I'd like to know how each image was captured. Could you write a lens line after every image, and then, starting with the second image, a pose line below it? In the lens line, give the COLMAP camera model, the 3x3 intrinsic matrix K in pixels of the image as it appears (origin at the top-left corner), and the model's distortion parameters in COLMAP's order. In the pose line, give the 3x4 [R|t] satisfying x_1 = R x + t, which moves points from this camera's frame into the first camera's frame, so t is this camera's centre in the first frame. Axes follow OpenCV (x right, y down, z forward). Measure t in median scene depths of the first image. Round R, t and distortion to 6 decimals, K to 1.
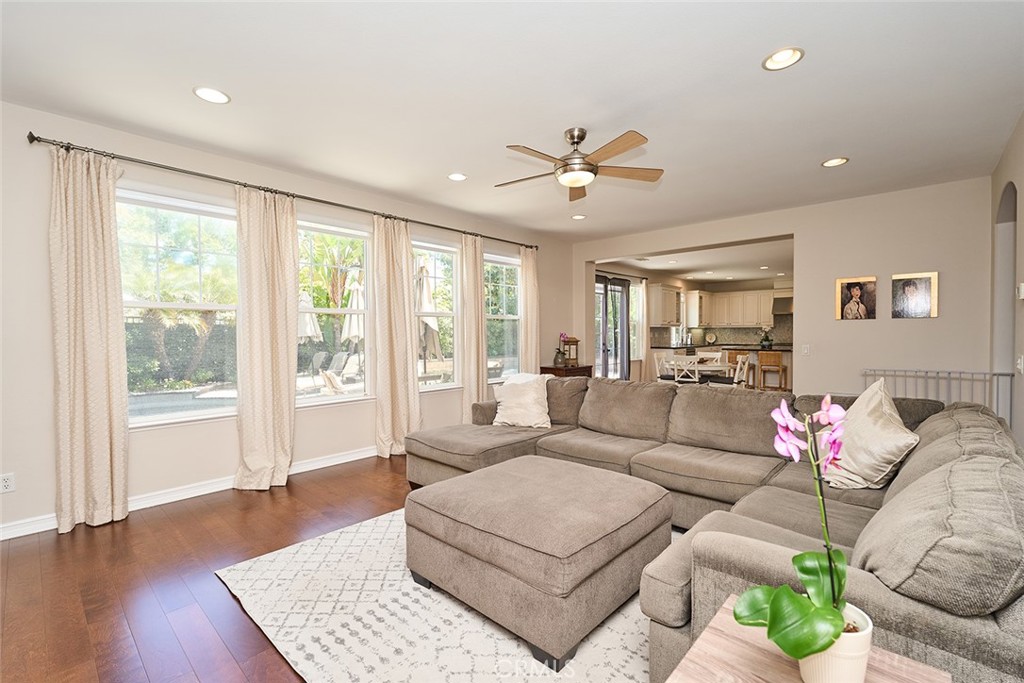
lens RADIAL K [[447.7, 0, 512.0], [0, 447.7, 341.5], [0, 0, 1]] dist [-0.008720, 0.000314]
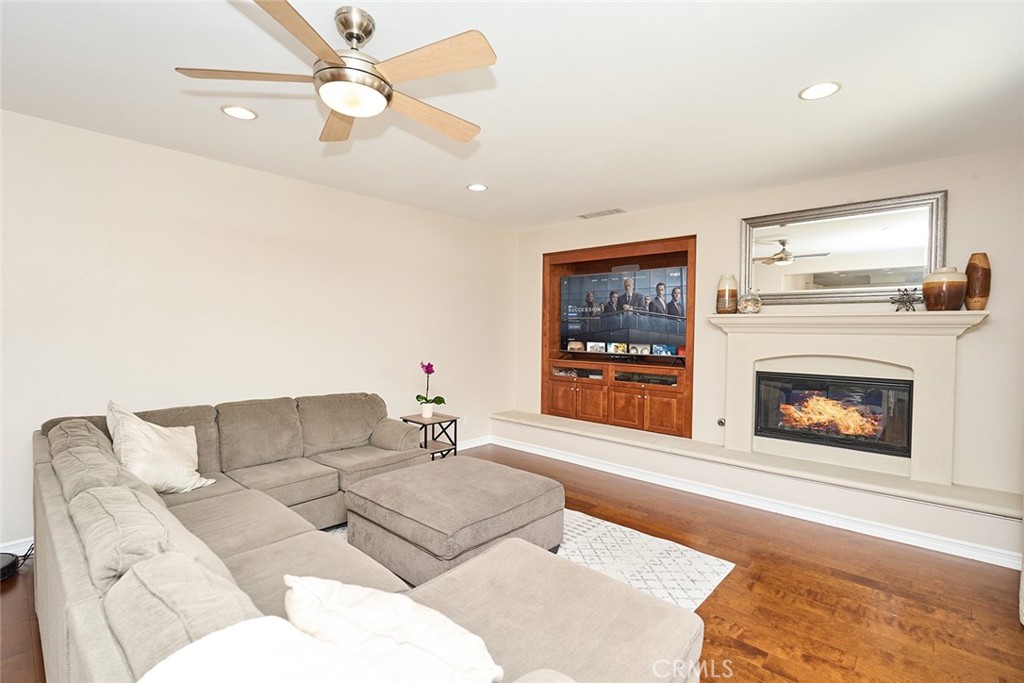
lens RADIAL K [[469.1, 0, 512.0], [0, 469.1, 341.5], [0, 0, 1]] dist [0.002161, 0.000236]
pose [[-0.999980, -0.006221, -0.001118, -0.060773], [-0.006260, 0.999218, 0.039048, -0.077735], [0.000875, 0.039055, -0.999237, 1.619515]]
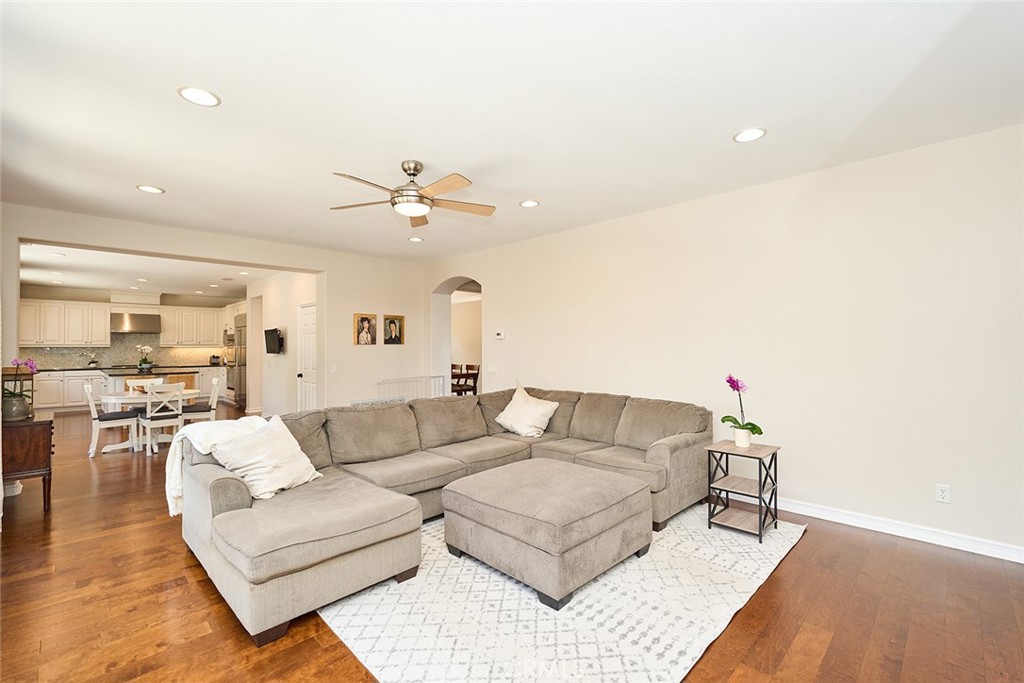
lens RADIAL K [[447.7, 0, 512.0], [0, 447.7, 341.5], [0, 0, 1]] dist [-0.008720, 0.000314]
pose [[0.042348, 0.016149, 0.998972, -0.870039], [0.023488, 0.999577, -0.017154, -0.037880], [-0.998827, 0.024191, 0.041951, 0.736471]]
